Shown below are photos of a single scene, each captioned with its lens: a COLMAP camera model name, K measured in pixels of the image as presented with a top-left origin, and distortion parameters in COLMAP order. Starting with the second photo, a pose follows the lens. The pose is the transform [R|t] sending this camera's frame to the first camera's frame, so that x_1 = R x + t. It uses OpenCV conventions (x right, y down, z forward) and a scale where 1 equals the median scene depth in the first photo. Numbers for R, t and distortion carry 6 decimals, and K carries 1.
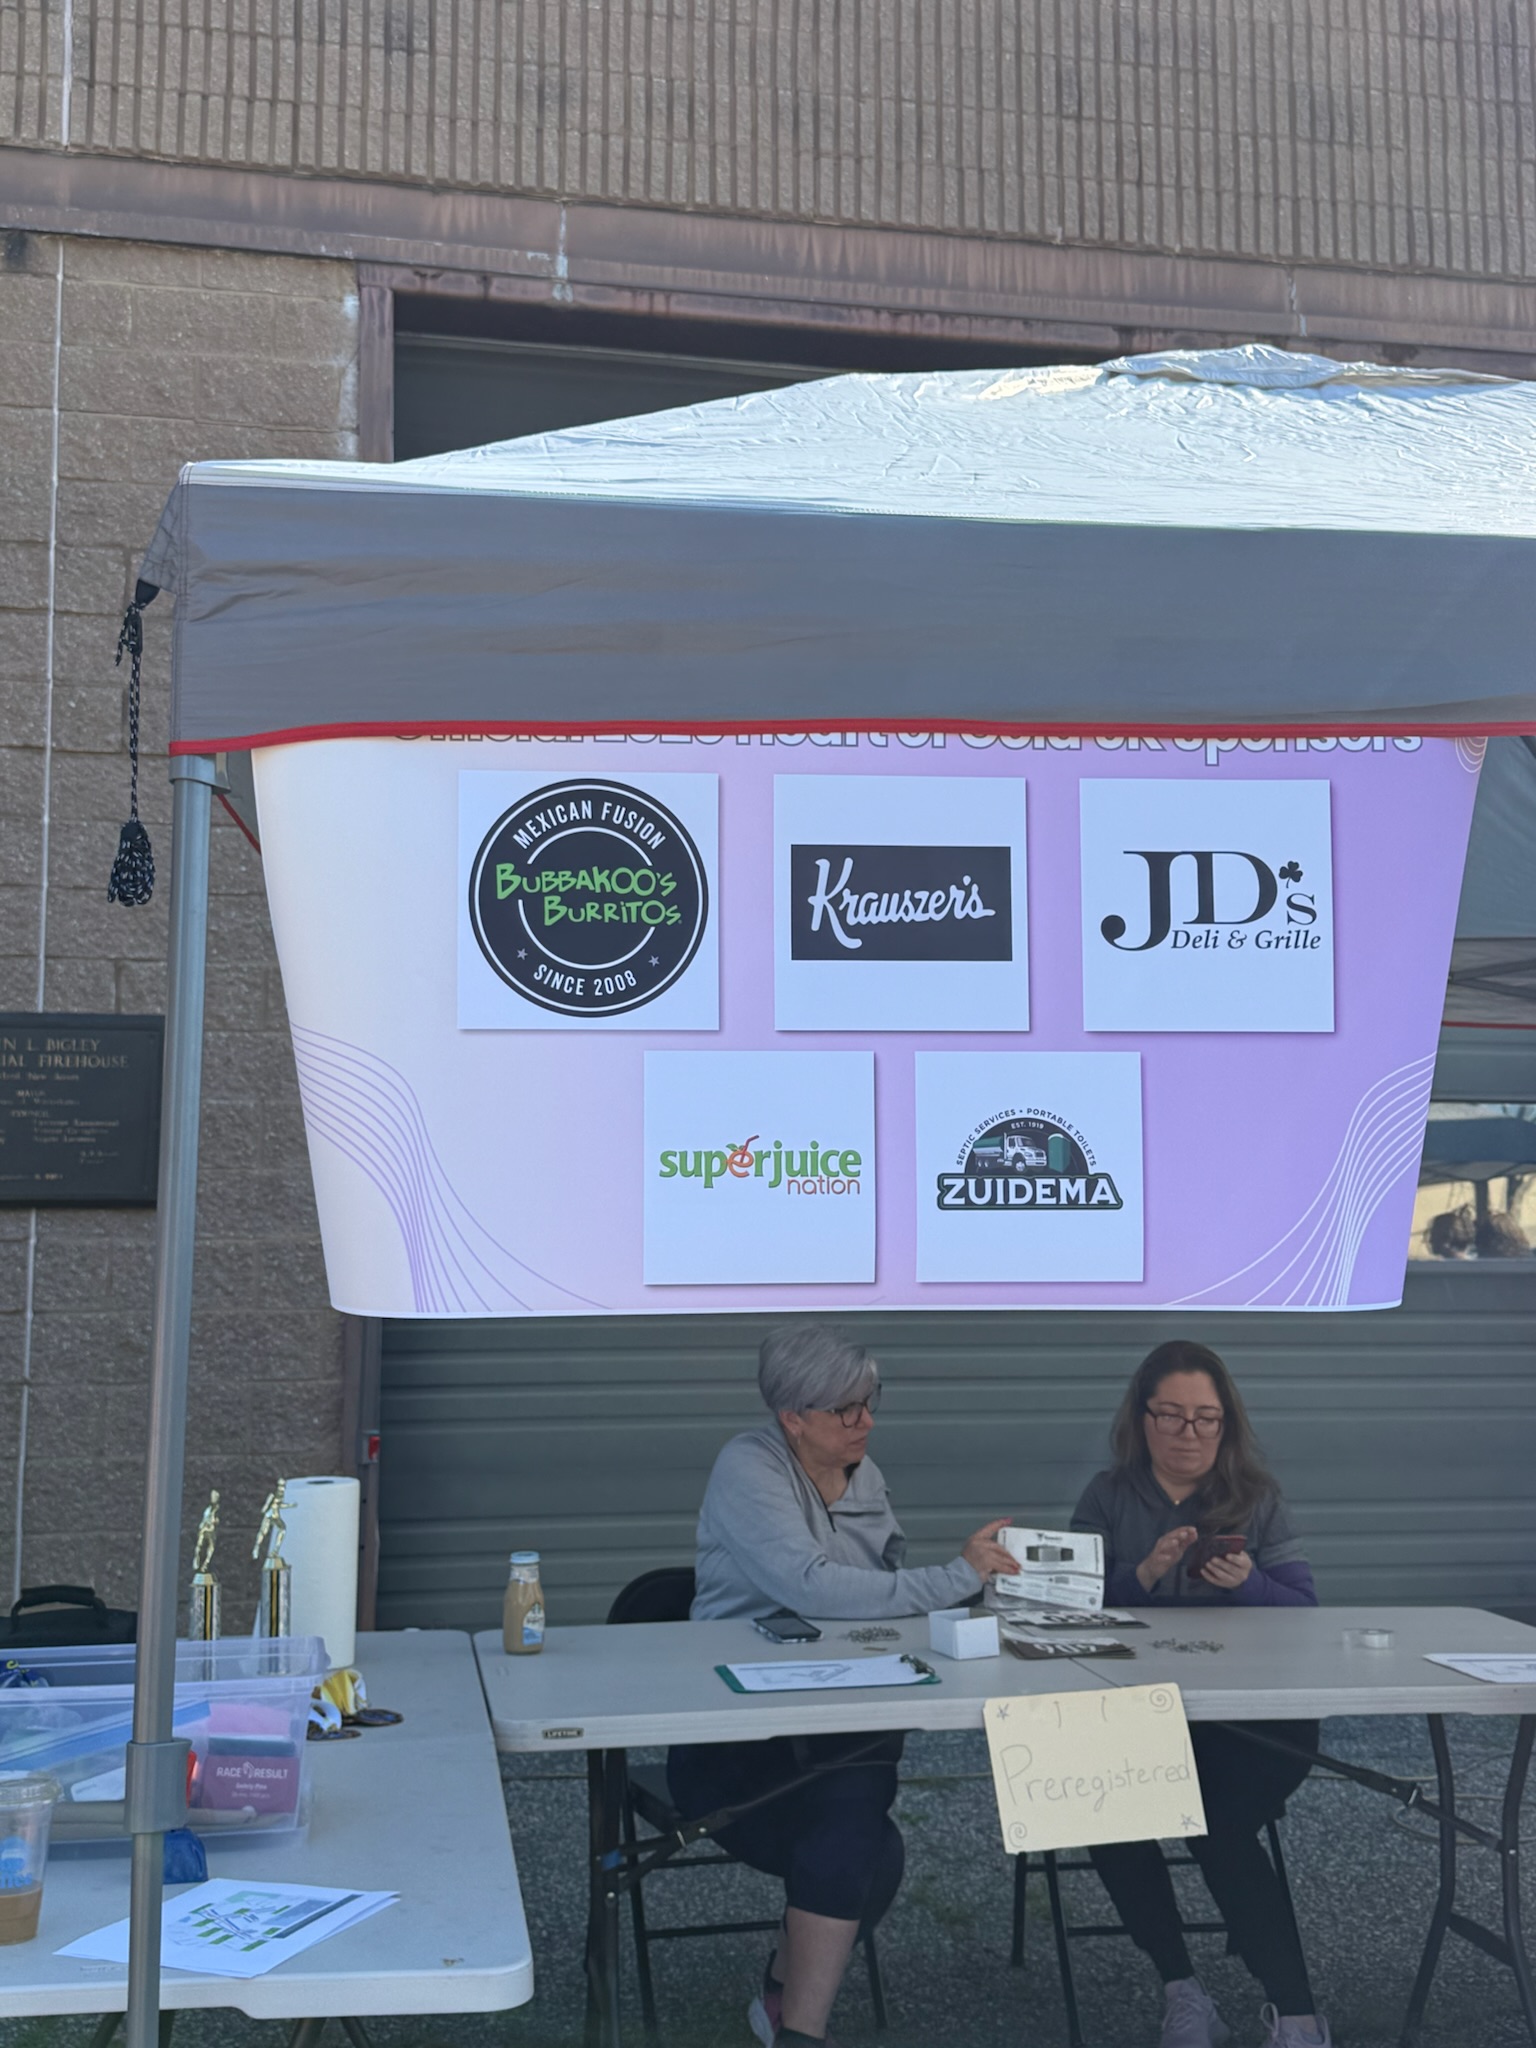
lens RADIAL K [[2266.6, 0, 766.5], [0, 2266.6, 1023.8], [0, 0, 1]] dist [0.078494, 0.000000]
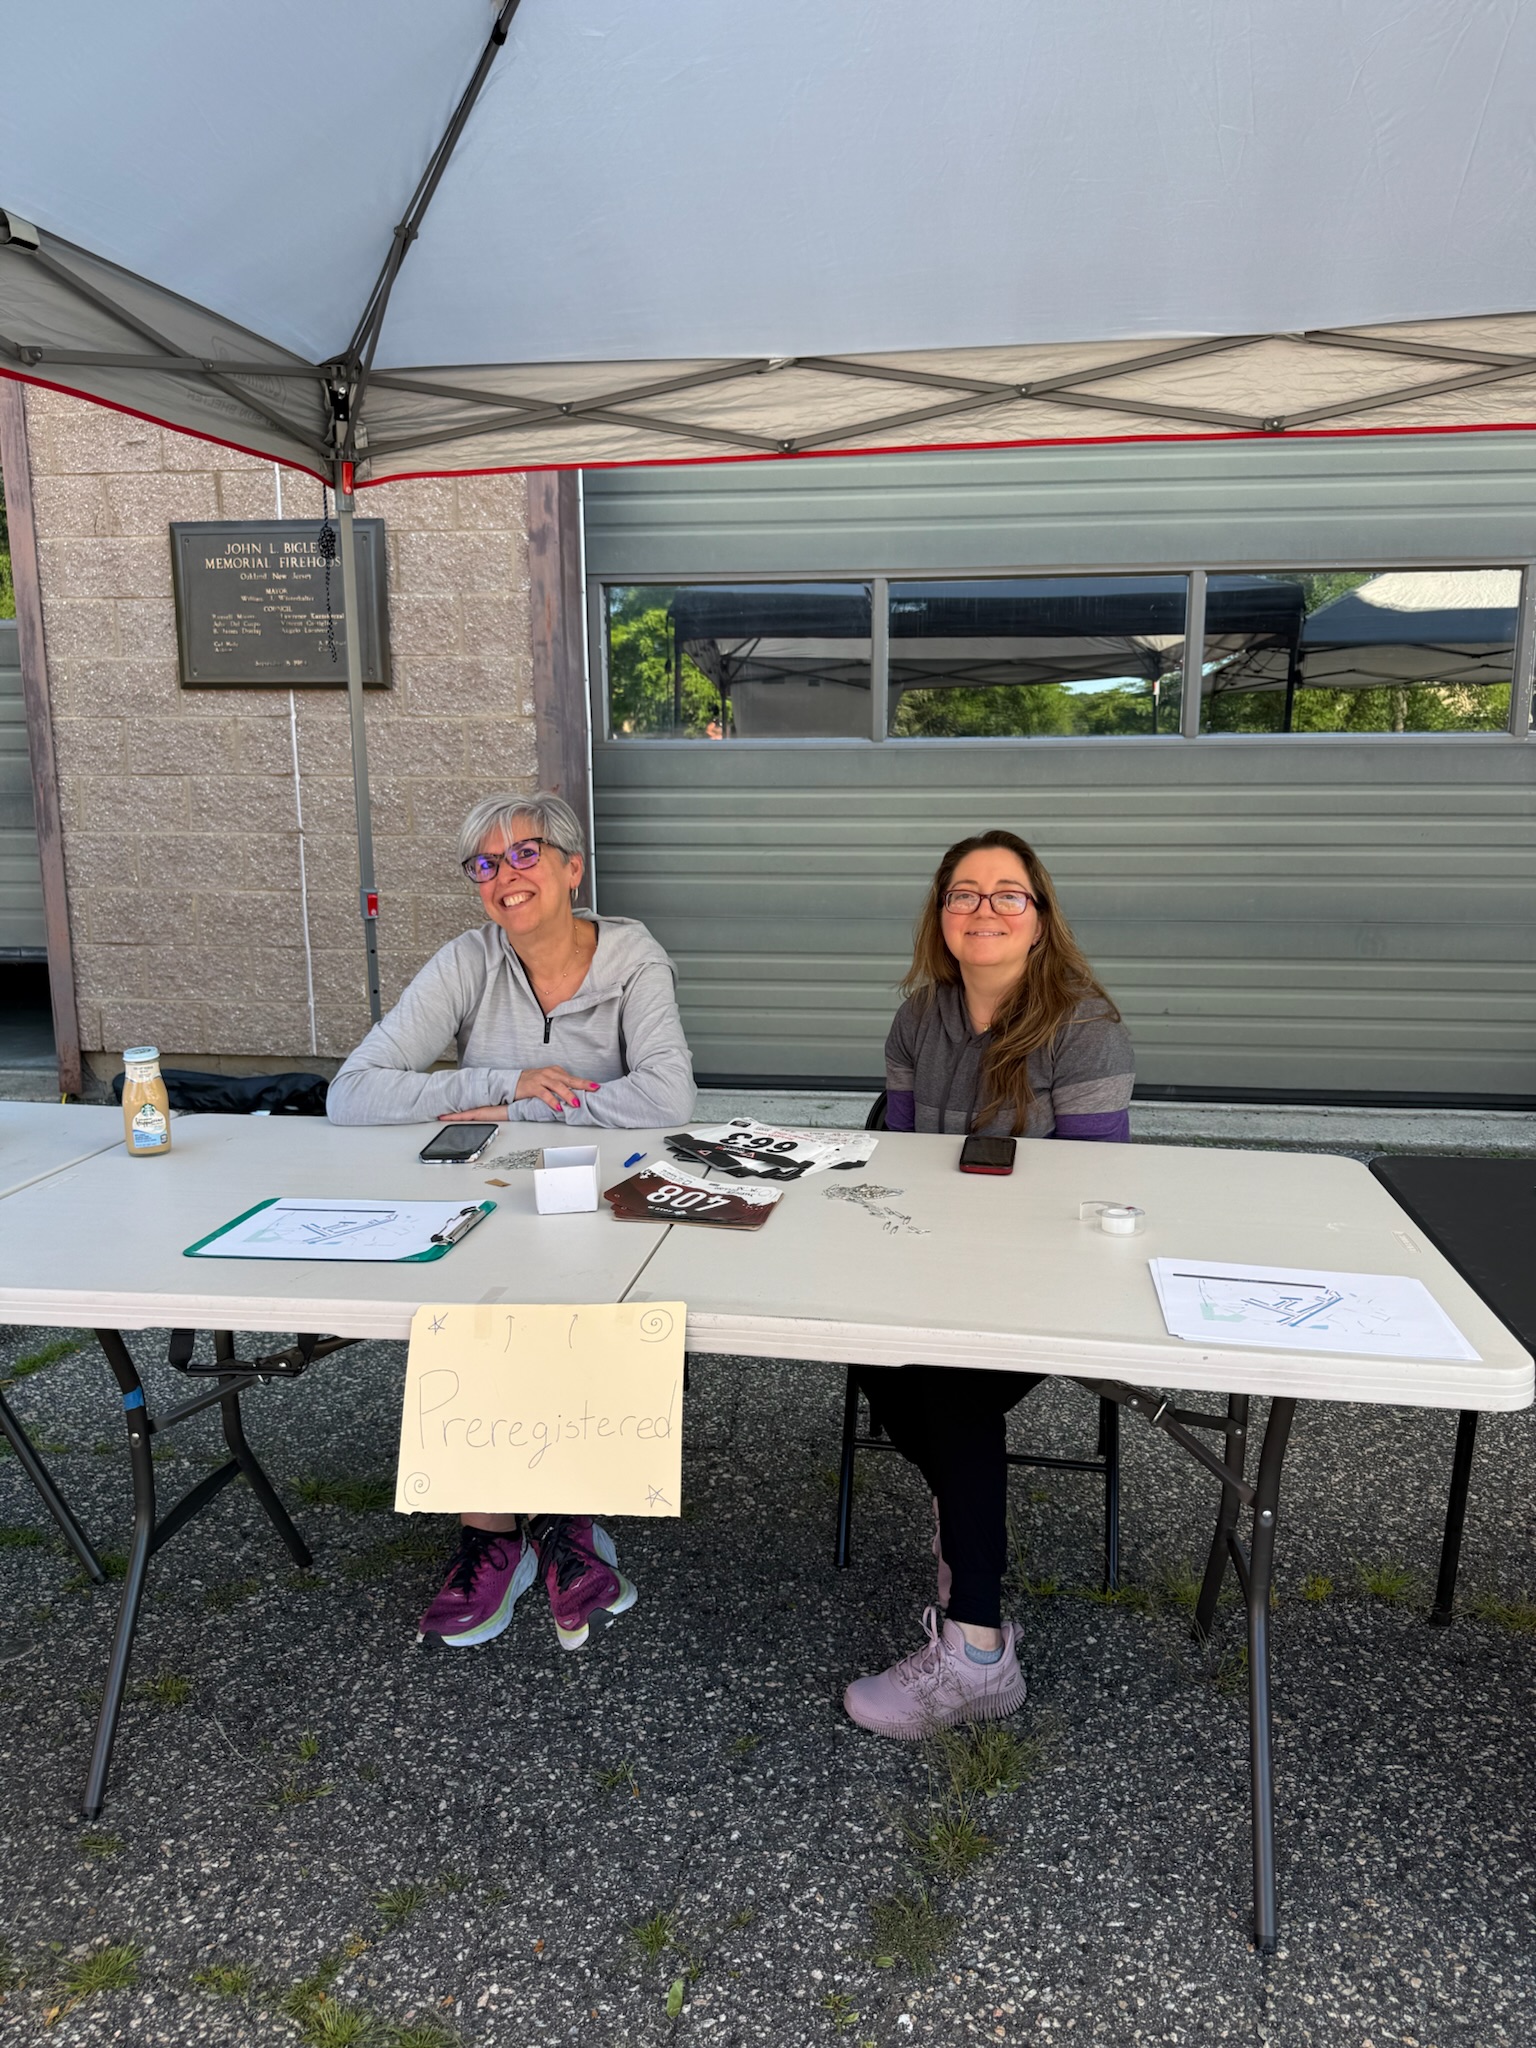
lens RADIAL K [[1464.5, 0, 778.0], [0, 1464.5, 1021.4], [0, 0, 1]] dist [0.027490, -0.000084]
pose [[0.951807, 0.061349, -0.300499, 0.174039], [0.026114, 0.960021, 0.278708, 0.038715], [0.305584, -0.273124, 0.912152, 0.315245]]
